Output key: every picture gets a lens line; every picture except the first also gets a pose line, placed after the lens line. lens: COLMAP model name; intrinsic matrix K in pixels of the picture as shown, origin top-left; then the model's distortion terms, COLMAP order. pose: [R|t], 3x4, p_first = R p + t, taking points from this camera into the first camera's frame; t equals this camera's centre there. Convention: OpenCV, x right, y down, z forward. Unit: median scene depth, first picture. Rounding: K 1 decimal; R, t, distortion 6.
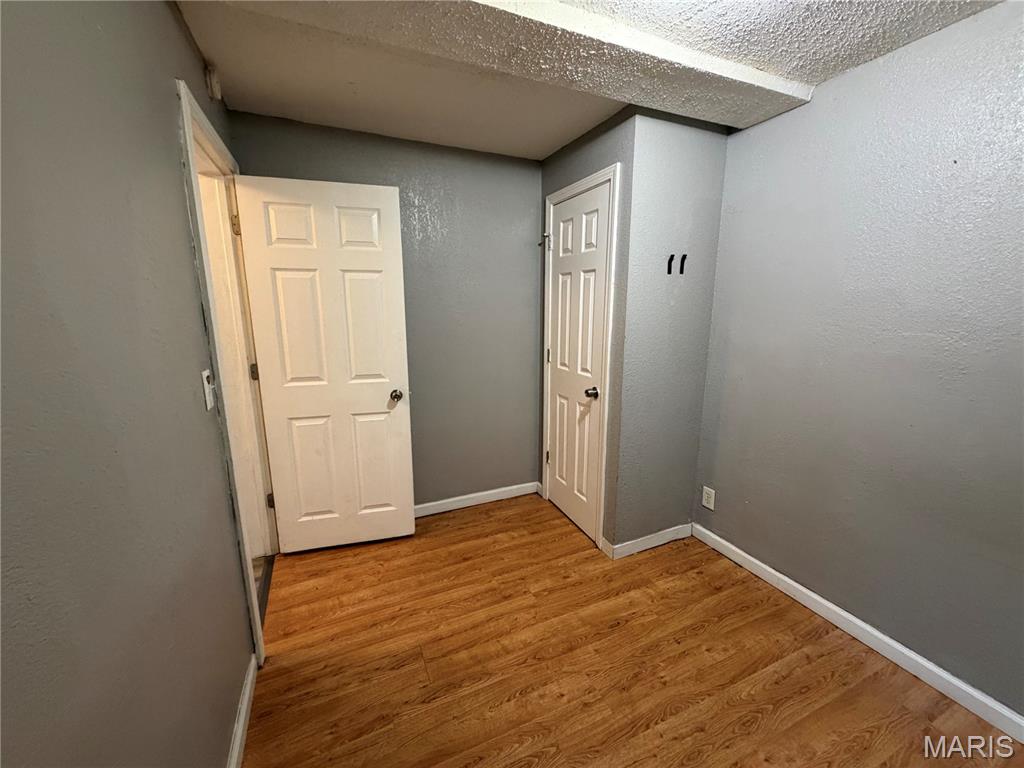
lens RADIAL K [[406.6, 0, 508.9], [0, 406.6, 384.5], [0, 0, 1]] dist [0.000415, -0.000148]
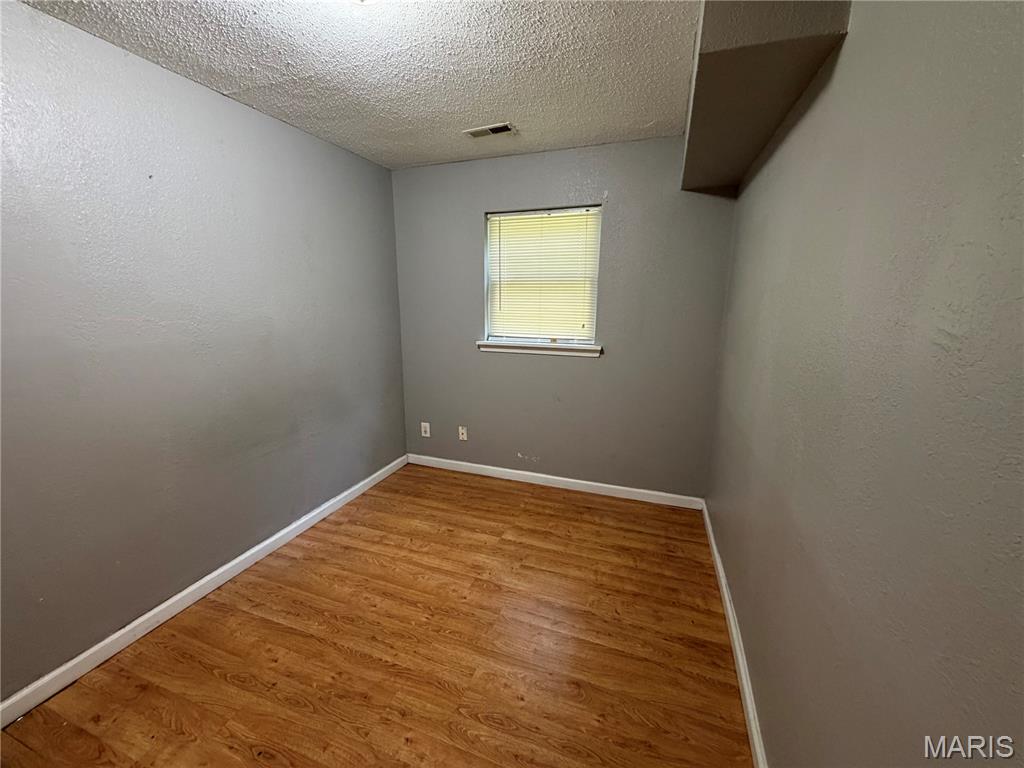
lens RADIAL K [[406.6, 0, 508.9], [0, 406.6, 384.5], [0, 0, 1]] dist [0.000415, -0.000148]
pose [[-0.723638, -0.136608, 0.676525, -0.523287], [0.137626, 0.931969, 0.335400, -0.218118], [-0.676319, 0.335815, -0.655607, 1.185550]]
